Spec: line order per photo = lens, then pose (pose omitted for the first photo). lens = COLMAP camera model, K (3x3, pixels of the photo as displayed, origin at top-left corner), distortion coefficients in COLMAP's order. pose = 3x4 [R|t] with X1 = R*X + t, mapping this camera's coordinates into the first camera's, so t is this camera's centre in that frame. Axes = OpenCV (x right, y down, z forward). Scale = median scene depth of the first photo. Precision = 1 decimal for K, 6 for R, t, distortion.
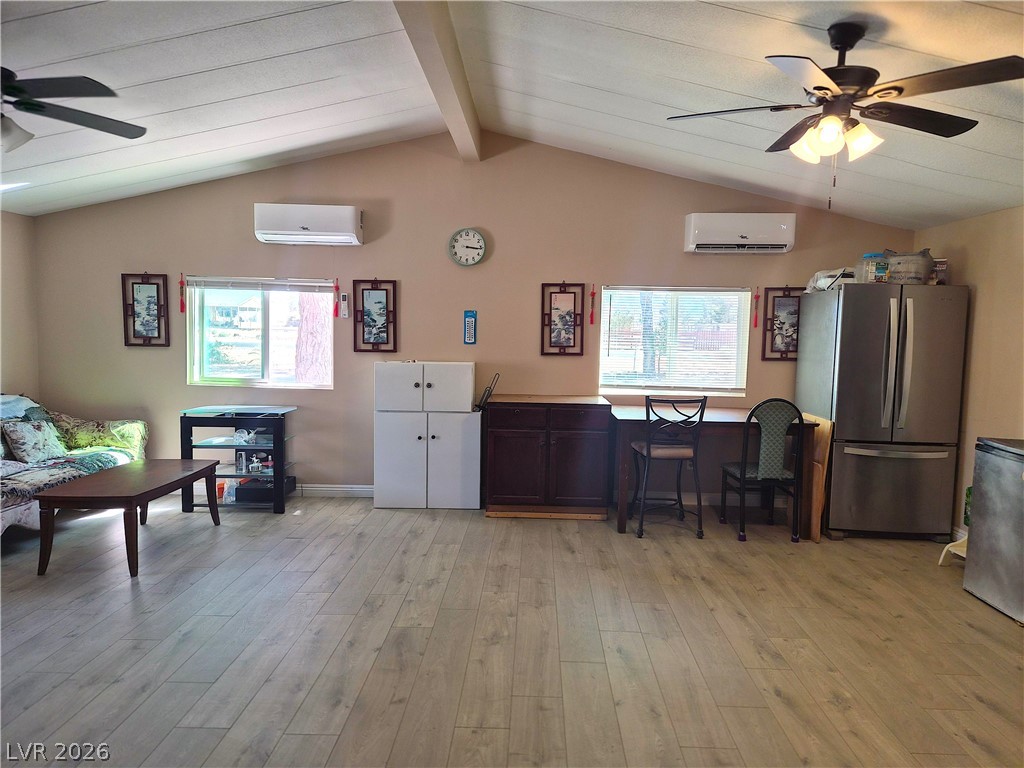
lens RADIAL K [[677.2, 0, 472.4], [0, 677.2, 380.6], [0, 0, 1]] dist [0.061655, -0.047106]
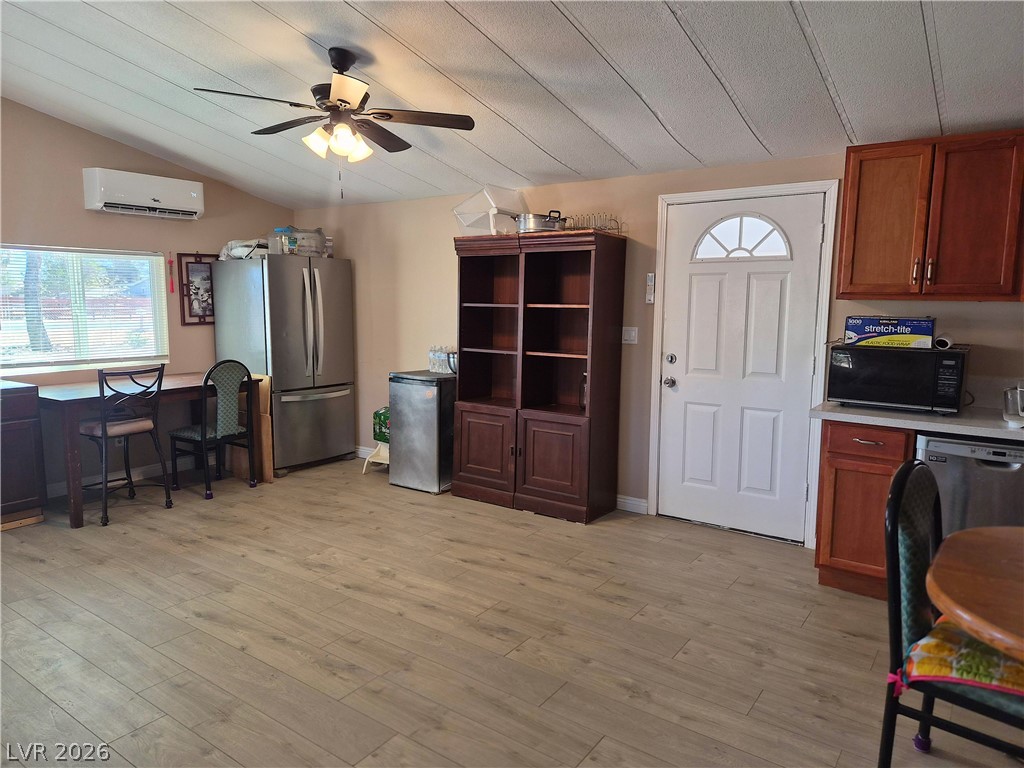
lens RADIAL K [[677.2, 0, 521.7], [0, 677.2, 385.8], [0, 0, 1]] dist [0.061655, -0.047106]
pose [[0.560651, -0.125129, 0.818543, -0.139324], [0.075944, 0.992120, 0.099647, -0.004179], [-0.824562, 0.006296, 0.565736, 0.011299]]
